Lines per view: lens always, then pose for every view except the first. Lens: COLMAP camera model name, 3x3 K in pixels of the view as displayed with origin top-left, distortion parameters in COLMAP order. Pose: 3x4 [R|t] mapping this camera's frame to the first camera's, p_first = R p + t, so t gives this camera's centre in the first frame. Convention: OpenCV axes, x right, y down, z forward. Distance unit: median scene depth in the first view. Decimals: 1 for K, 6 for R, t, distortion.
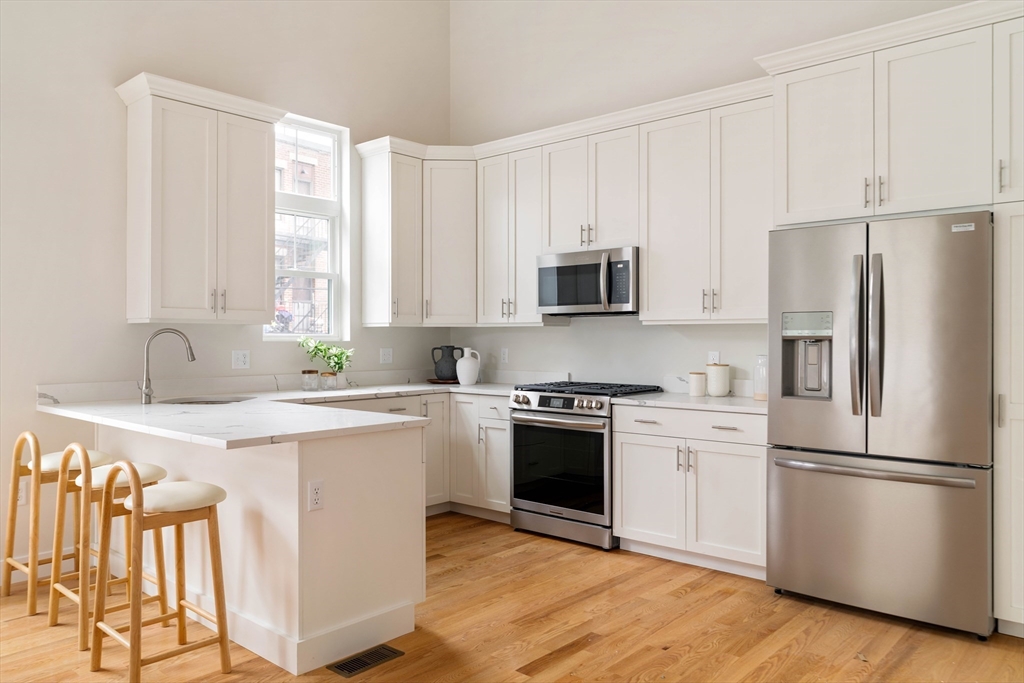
lens RADIAL K [[745.0, 0, 502.8], [0, 745.0, 340.7], [0, 0, 1]] dist [-0.020243, 0.009715]
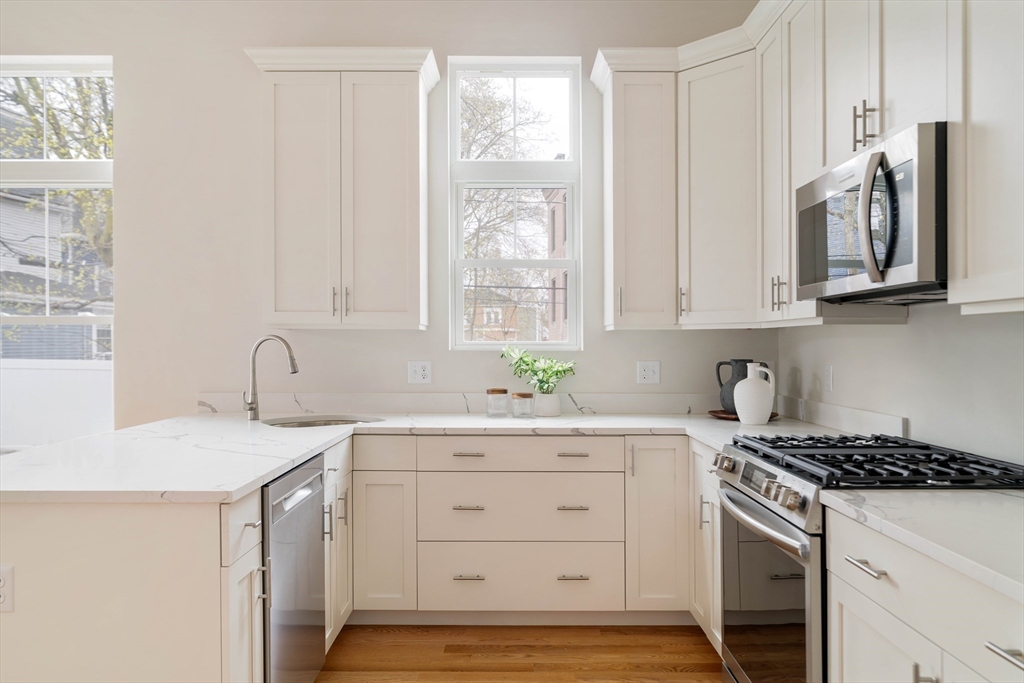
lens RADIAL K [[745.0, 0, 411.6], [0, 745.0, 343.1], [0, 0, 1]] dist [-0.020243, 0.009715]
pose [[0.656912, -0.000971, -0.753967, 0.250551], [-0.004302, 0.999978, -0.005037, -0.002675], [0.753955, 0.006552, 0.656893, 0.442268]]
